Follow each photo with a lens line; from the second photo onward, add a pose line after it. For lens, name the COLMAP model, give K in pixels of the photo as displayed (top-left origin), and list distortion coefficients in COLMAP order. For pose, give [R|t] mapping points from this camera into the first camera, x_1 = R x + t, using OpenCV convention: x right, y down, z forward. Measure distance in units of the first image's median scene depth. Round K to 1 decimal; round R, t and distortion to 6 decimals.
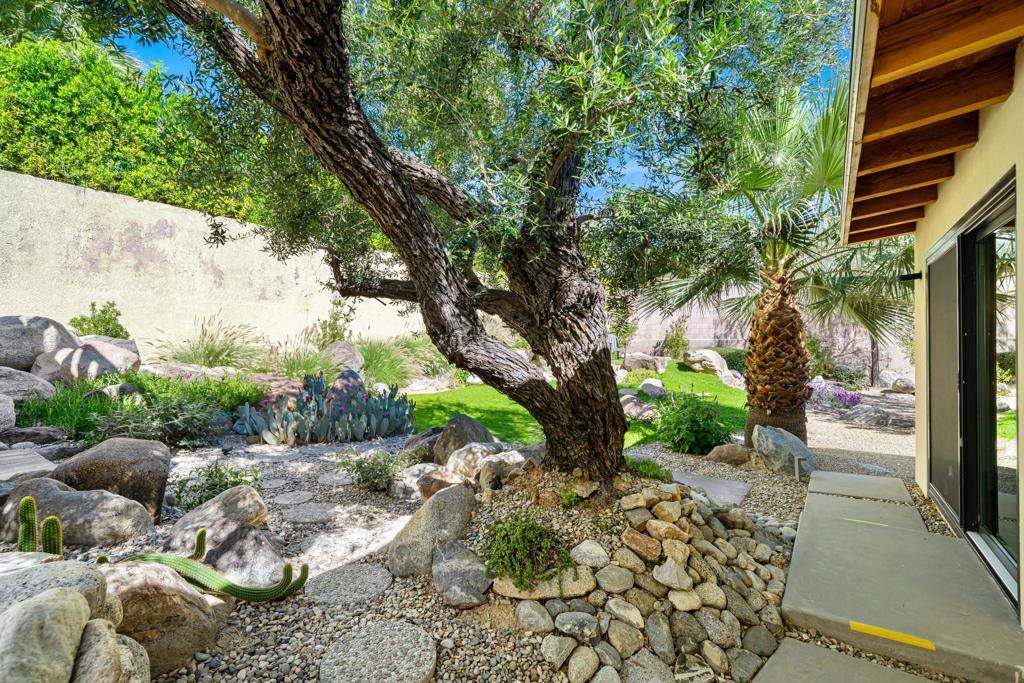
lens RADIAL K [[459.4, 0, 512.5], [0, 459.4, 342.3], [0, 0, 1]] dist [-0.000446, -0.000680]
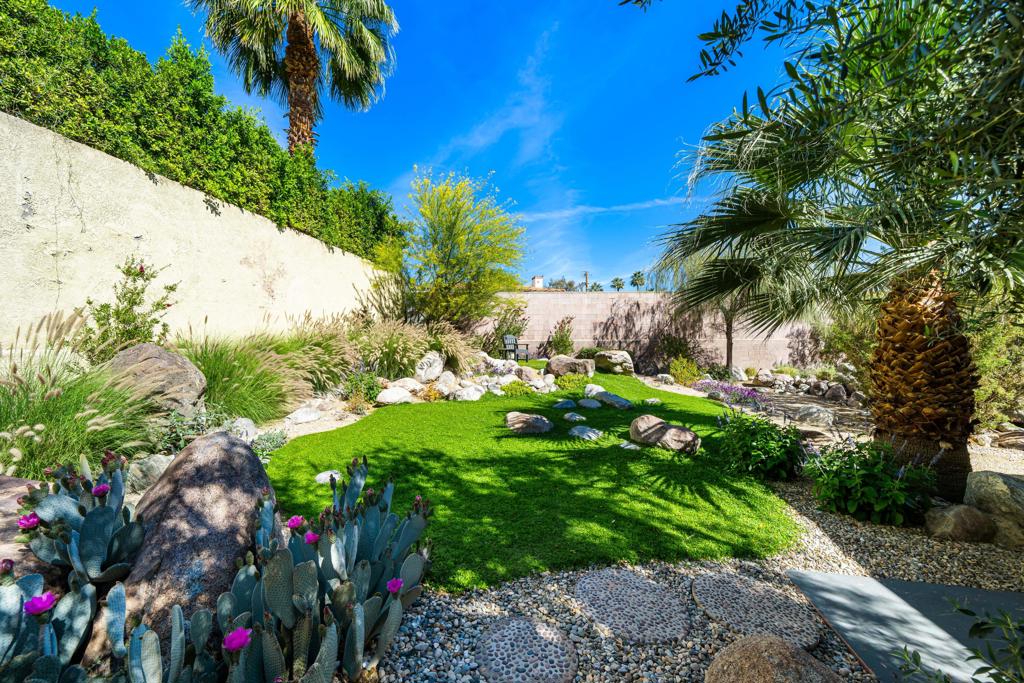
lens RADIAL K [[386.9, 0, 511.5], [0, 386.9, 341.1], [0, 0, 1]] dist [-0.001986, -0.000235]
pose [[0.902455, 0.002112, 0.430779, -0.181006], [-0.002297, 0.999997, -0.000090, -0.006390], [-0.430778, -0.000908, 0.902458, 0.406656]]
